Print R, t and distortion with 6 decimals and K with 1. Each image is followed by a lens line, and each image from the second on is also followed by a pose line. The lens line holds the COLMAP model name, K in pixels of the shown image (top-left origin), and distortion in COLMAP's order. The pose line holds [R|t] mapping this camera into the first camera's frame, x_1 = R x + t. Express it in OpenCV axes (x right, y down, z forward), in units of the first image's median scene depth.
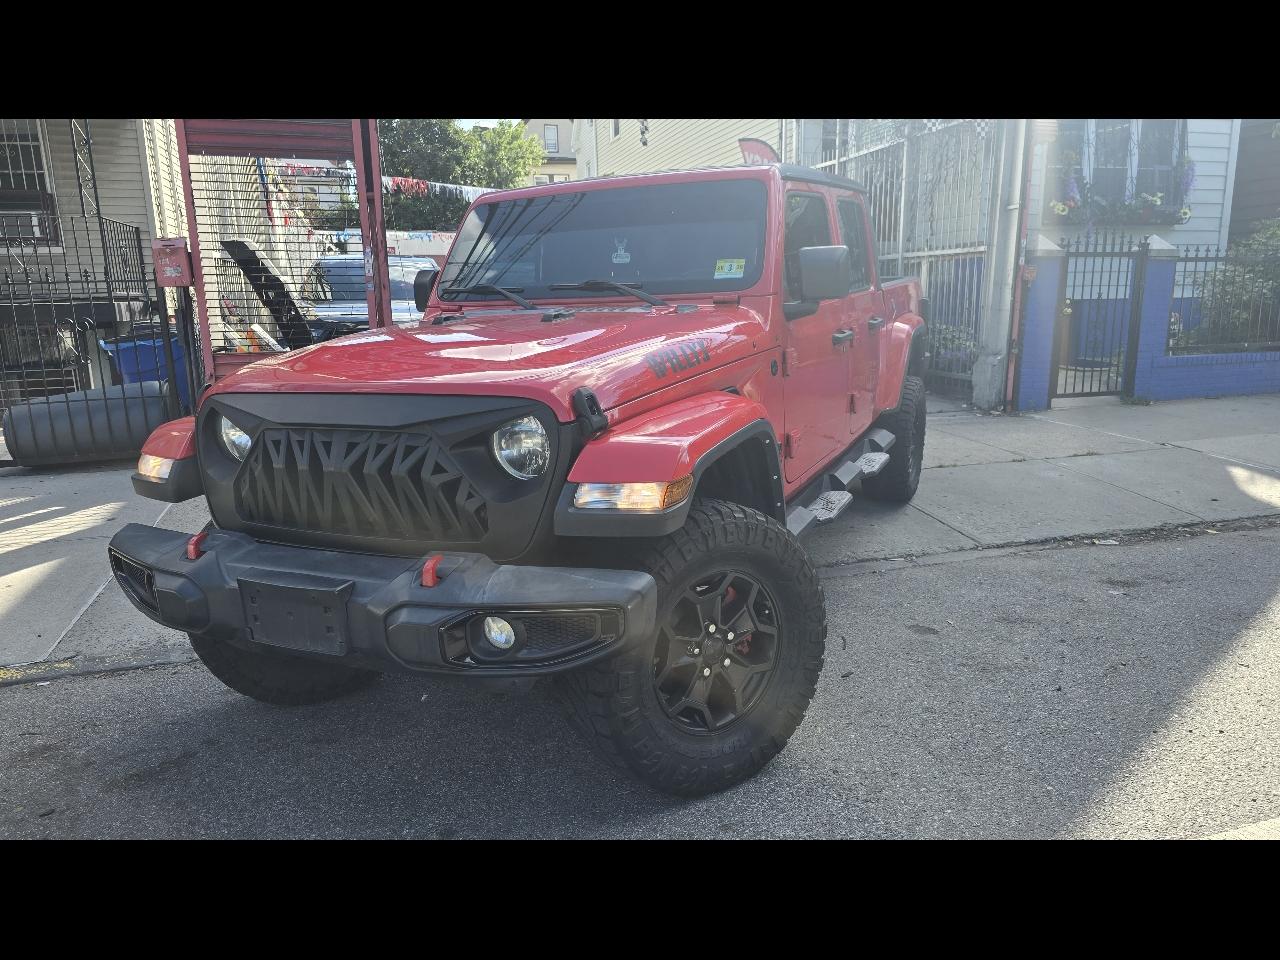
lens RADIAL K [[844.3, 0, 635.6], [0, 844.3, 485.0], [0, 0, 1]] dist [0.051538, -0.037108]
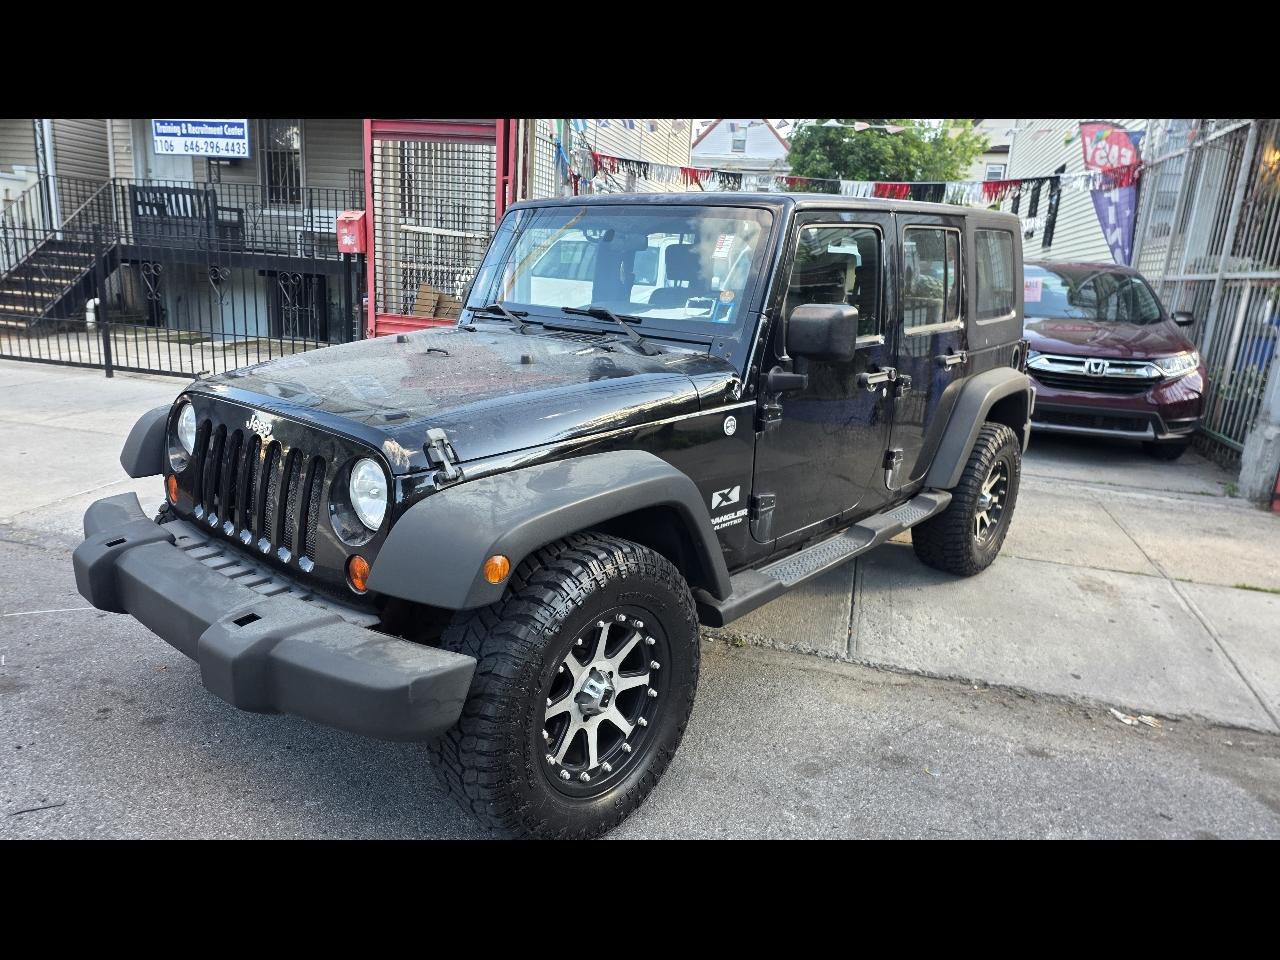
lens RADIAL K [[844.3, 0, 639.4], [0, 844.3, 467.3], [0, 0, 1]] dist [0.051538, -0.037108]
pose [[0.860492, 0.184727, -0.474794, 0.308141], [-0.186926, 0.981429, 0.043068, -0.050103], [0.473932, 0.051692, 0.879043, 0.129607]]
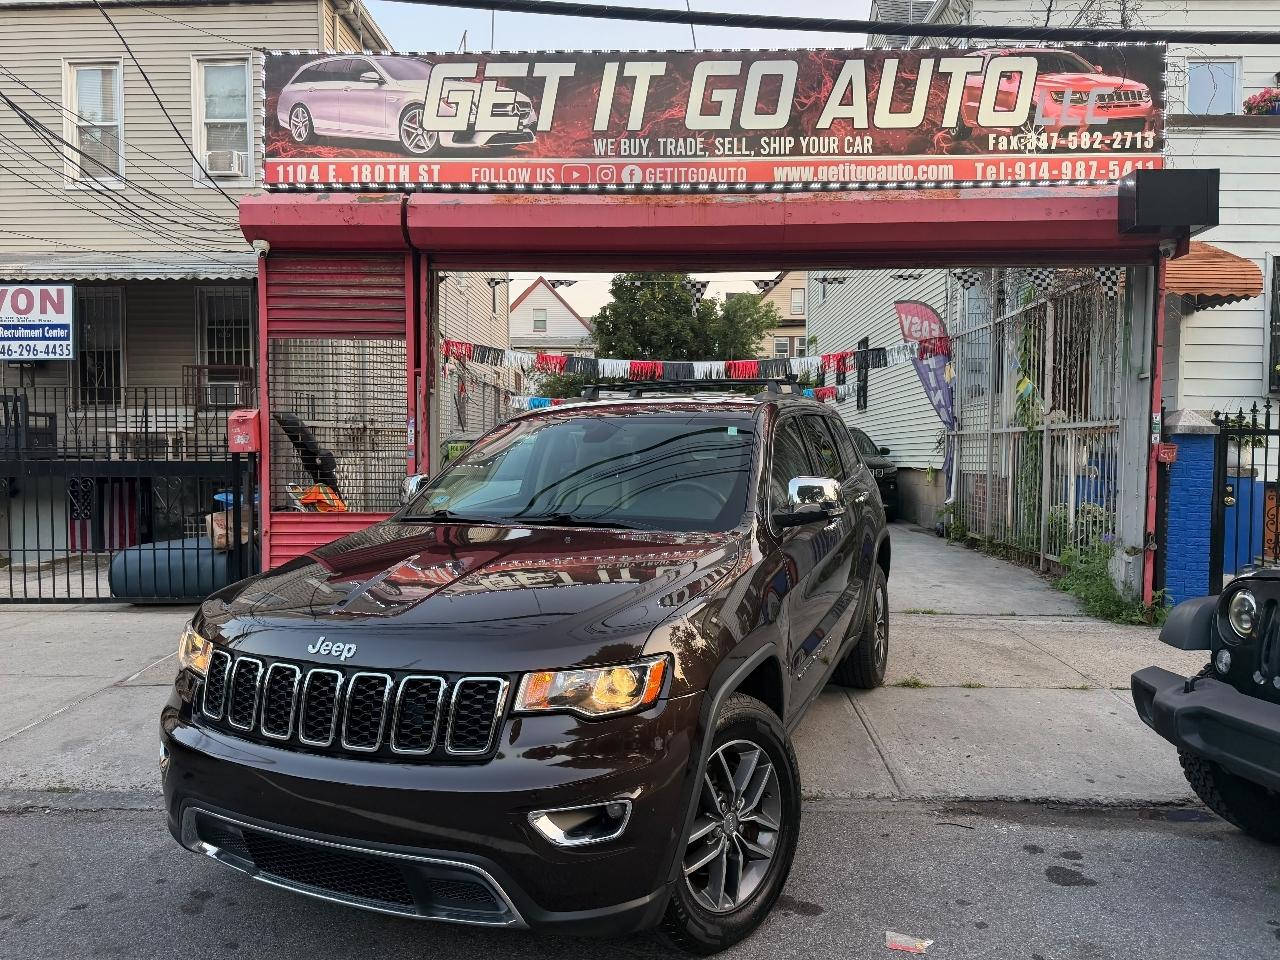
lens RADIAL K [[893.1, 0, 632.8], [0, 893.1, 483.8], [0, 0, 1]] dist [0.030782, -0.033855]
pose [[0.953467, 0.031145, -0.299884, 0.219139], [-0.085080, 0.982020, -0.168518, -0.028193], [0.289244, 0.186191, 0.938973, 0.043151]]
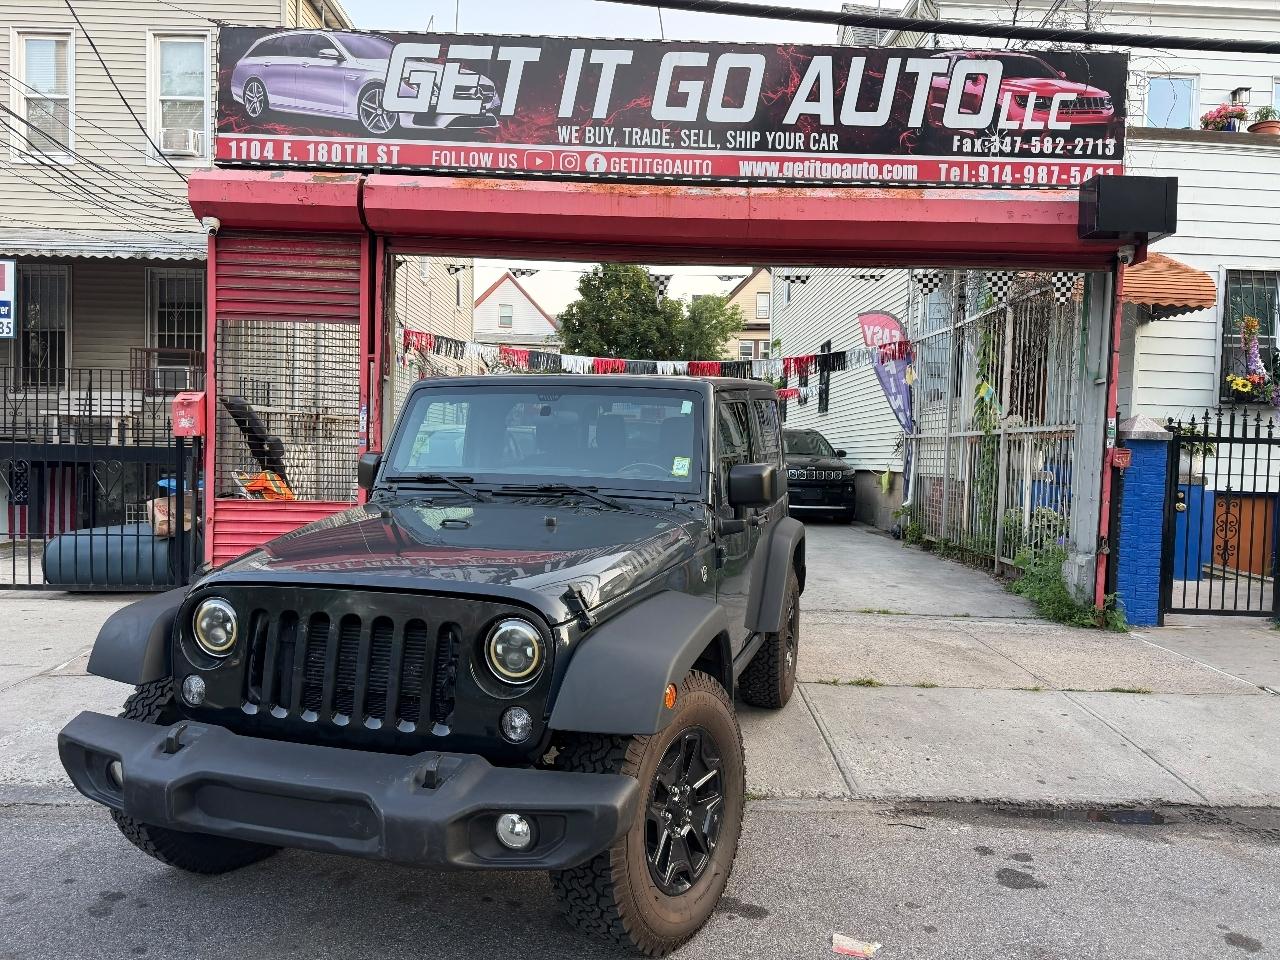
lens RADIAL K [[893.1, 0, 632.5], [0, 893.1, 480.6], [0, 0, 1]] dist [0.030782, -0.033855]
pose [[0.964096, 0.050663, -0.260677, 0.220324], [-0.098965, 0.979465, -0.175653, -0.025487], [0.246425, 0.195144, 0.949312, 0.057847]]
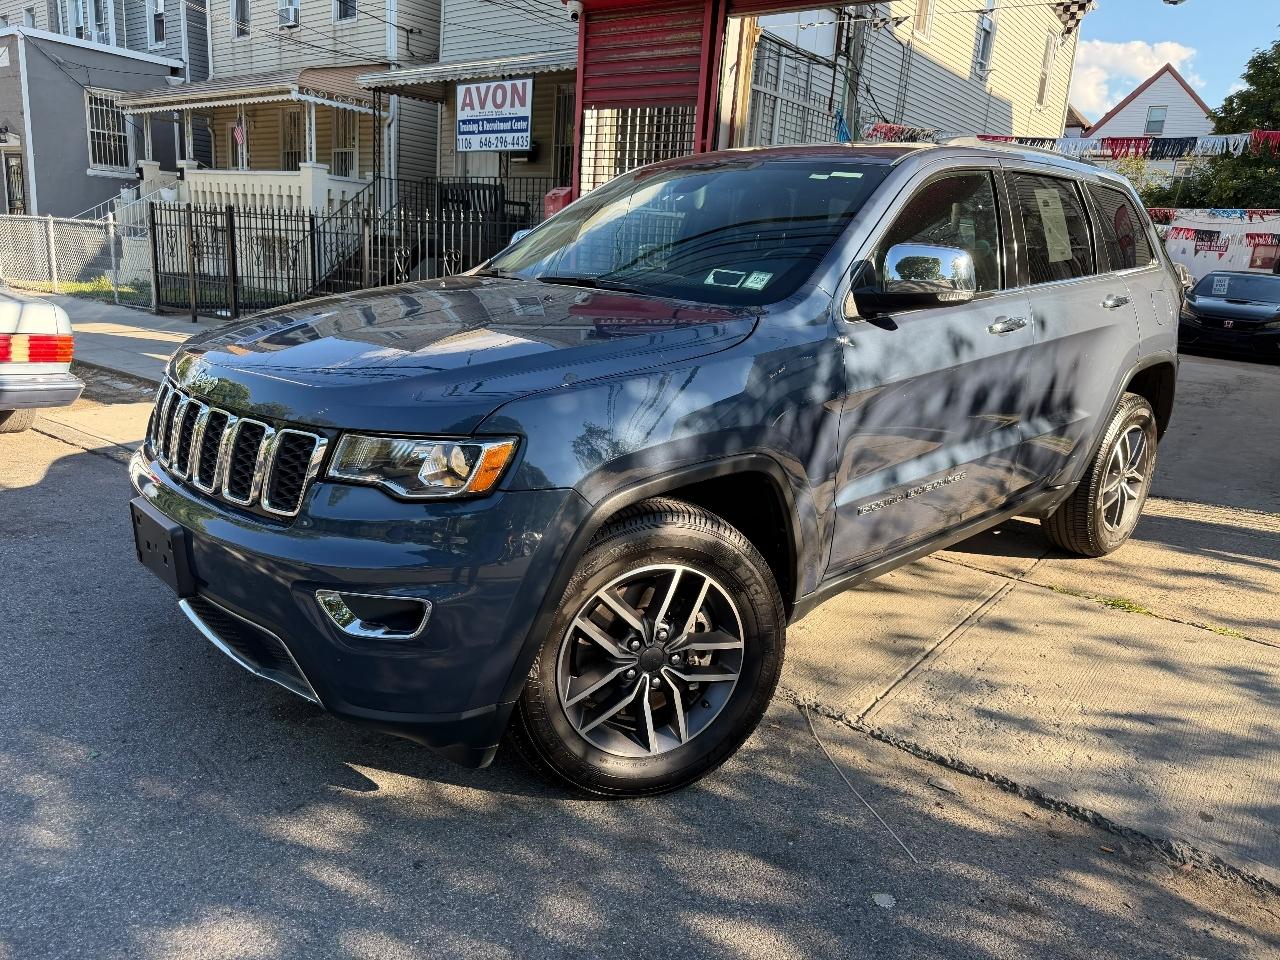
lens RADIAL K [[893.1, 0, 658.1], [0, 893.1, 487.9], [0, 0, 1]] dist [0.030782, -0.033855]
pose [[0.600245, 0.252790, -0.758817, 0.409144], [-0.247988, 0.960805, 0.123915, -0.062067], [0.760400, 0.113798, 0.639407, 0.289389]]
